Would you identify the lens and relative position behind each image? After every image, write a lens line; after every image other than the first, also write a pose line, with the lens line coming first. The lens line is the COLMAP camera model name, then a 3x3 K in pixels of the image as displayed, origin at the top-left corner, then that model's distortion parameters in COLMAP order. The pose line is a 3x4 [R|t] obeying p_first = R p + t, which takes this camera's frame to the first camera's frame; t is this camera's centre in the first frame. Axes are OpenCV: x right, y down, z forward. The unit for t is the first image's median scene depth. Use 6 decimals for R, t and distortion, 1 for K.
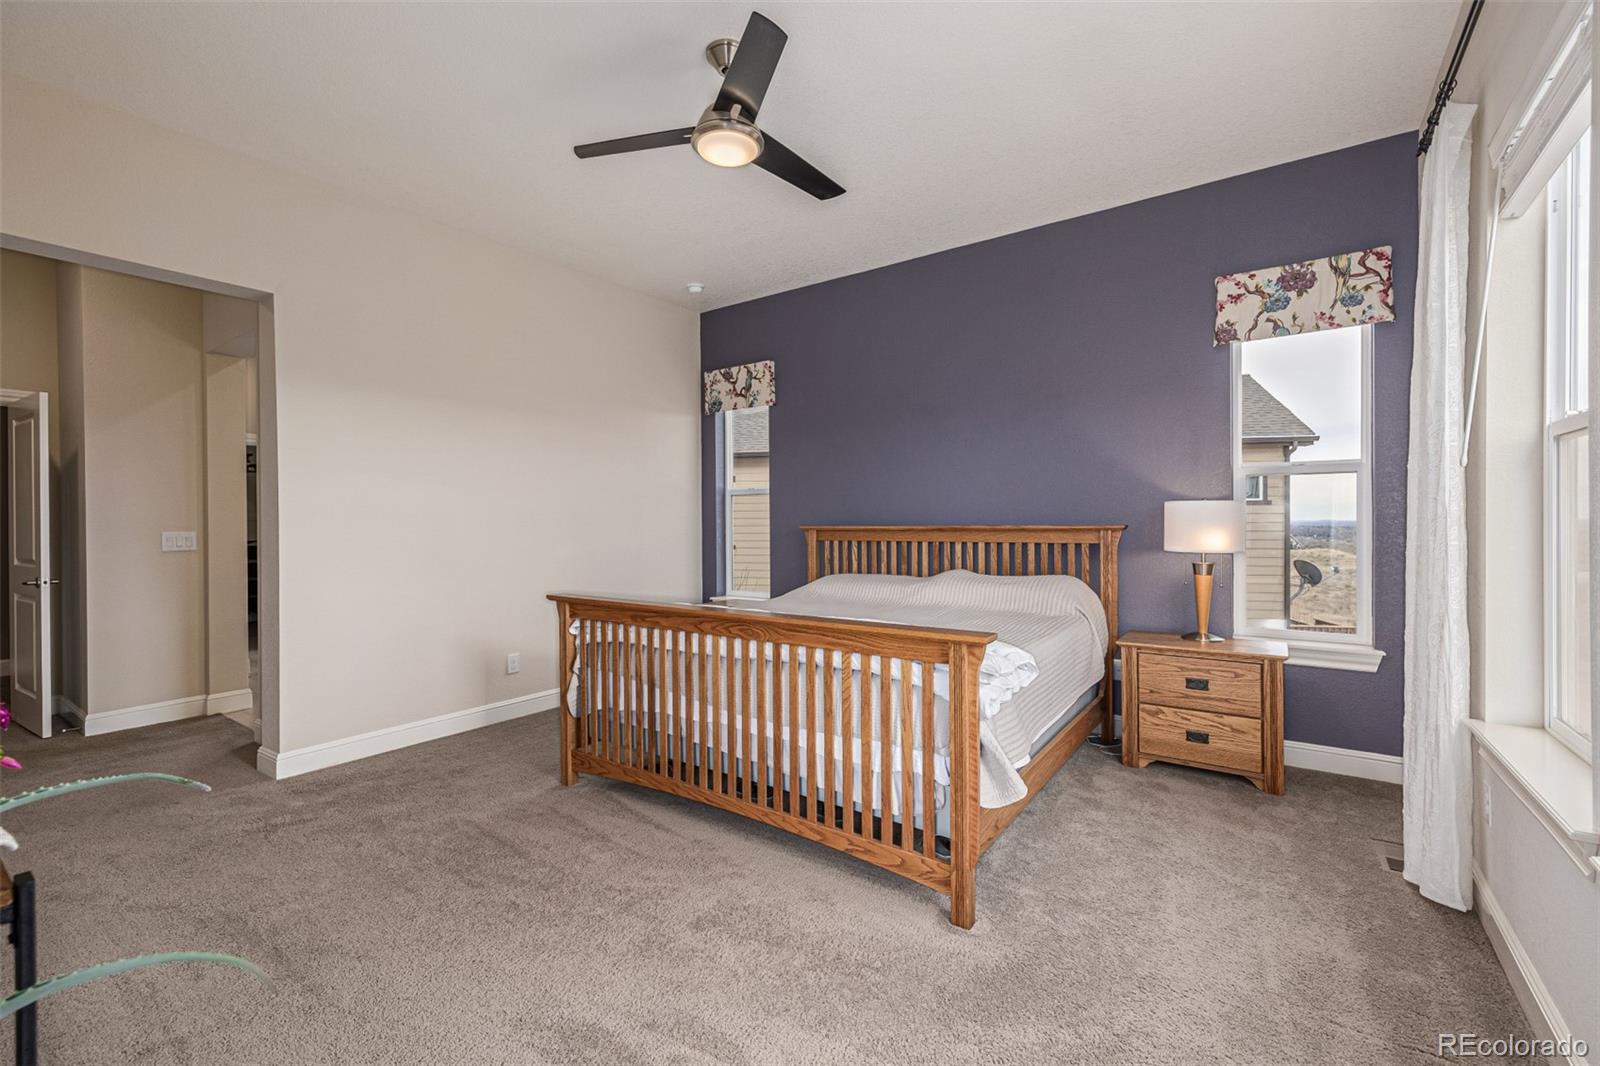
lens RADIAL K [[676.2, 0, 807.1], [0, 676.2, 538.7], [0, 0, 1]] dist [0.000265, 0.000881]
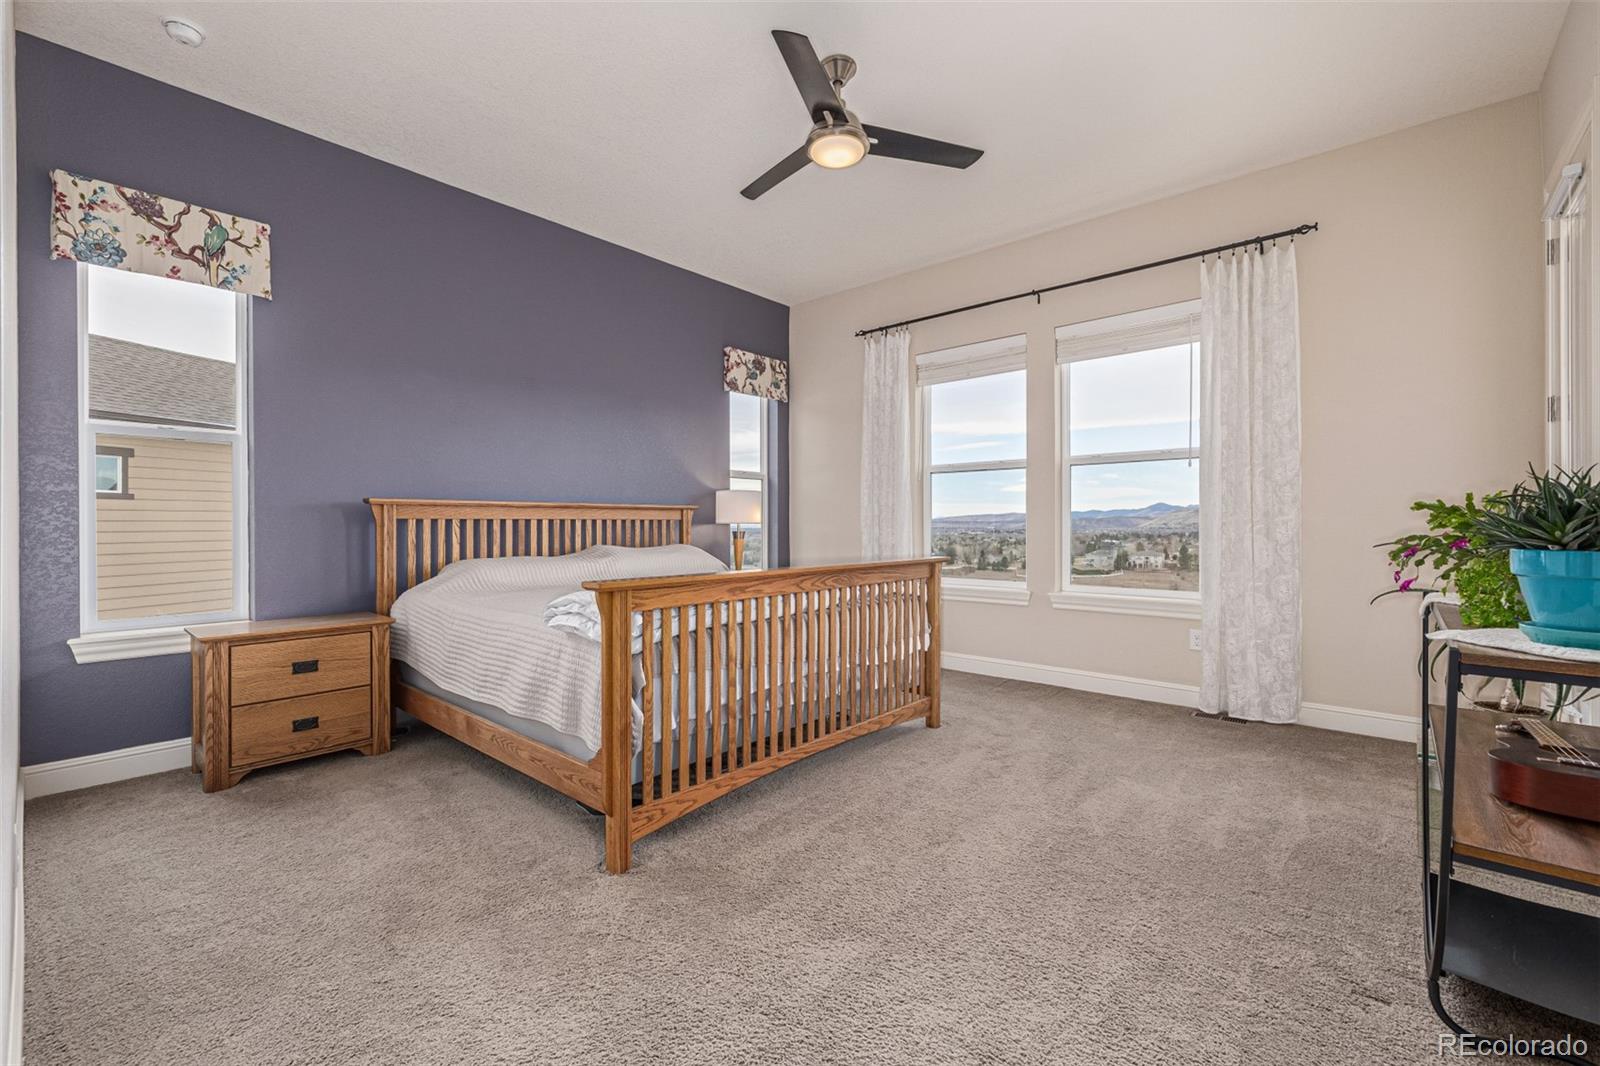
lens RADIAL K [[676.2, 0, 806.5], [0, 676.2, 522.0], [0, 0, 1]] dist [0.000265, 0.000881]
pose [[0.112208, 0.008483, 0.993649, -0.782380], [0.016845, 0.999804, -0.010438, 0.026751], [-0.993542, 0.017909, 0.112043, 0.575319]]
